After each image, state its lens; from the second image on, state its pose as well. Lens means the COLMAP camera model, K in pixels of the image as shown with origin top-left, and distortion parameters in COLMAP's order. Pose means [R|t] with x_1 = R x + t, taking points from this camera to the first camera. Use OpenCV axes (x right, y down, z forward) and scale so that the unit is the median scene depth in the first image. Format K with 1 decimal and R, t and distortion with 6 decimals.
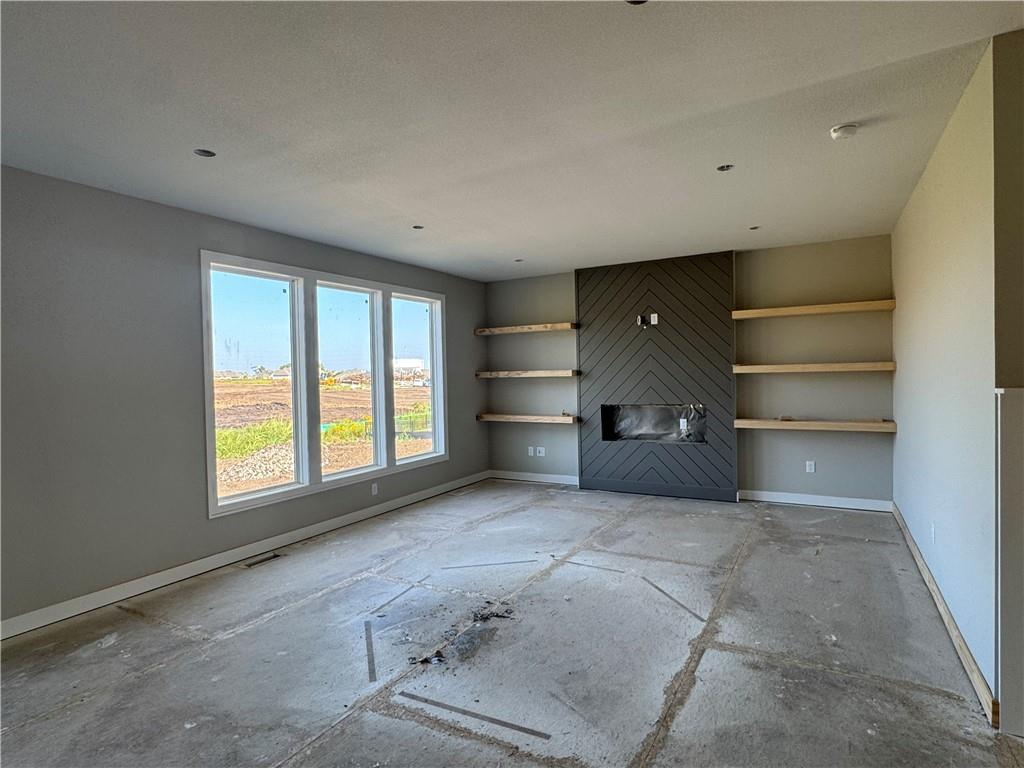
lens RADIAL K [[549.0, 0, 512.0], [0, 549.0, 384.0], [0, 0, 1]] dist [-0.000621, -0.000004]
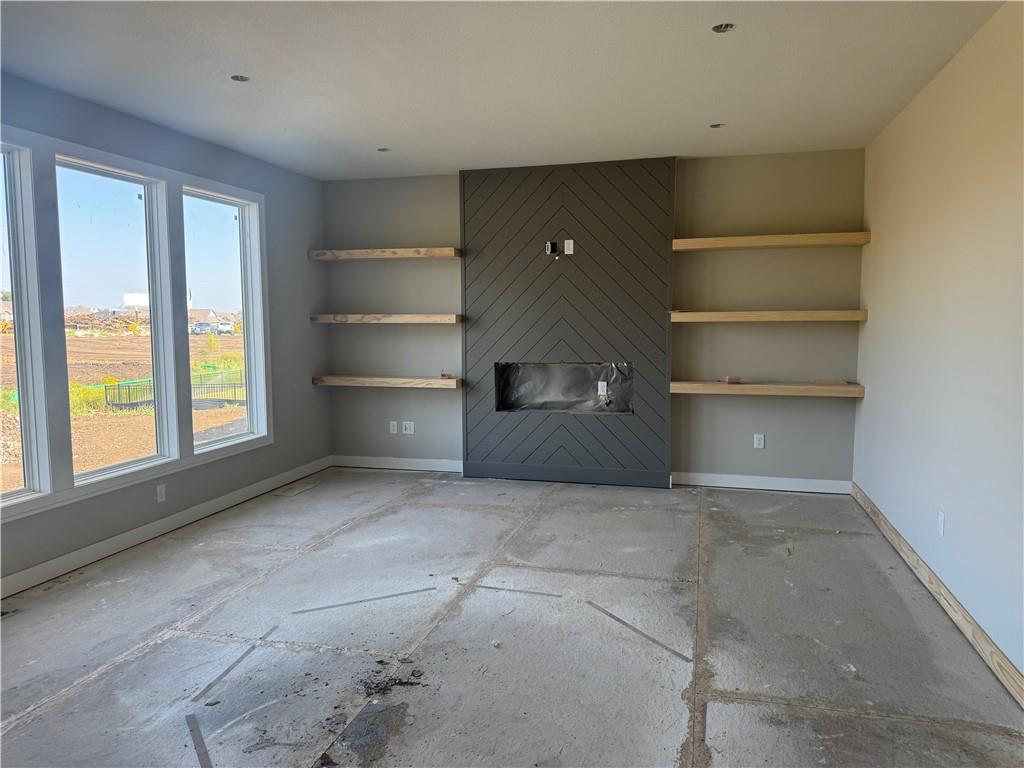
lens RADIAL K [[717.2, 0, 512.0], [0, 717.2, 384.0], [0, 0, 1]] dist [0.073699, -0.097239]
pose [[0.967806, -0.006711, 0.251608, -0.070548], [-0.011174, 0.997513, 0.069585, -0.000872], [-0.251449, -0.070157, 0.965324, 0.087864]]
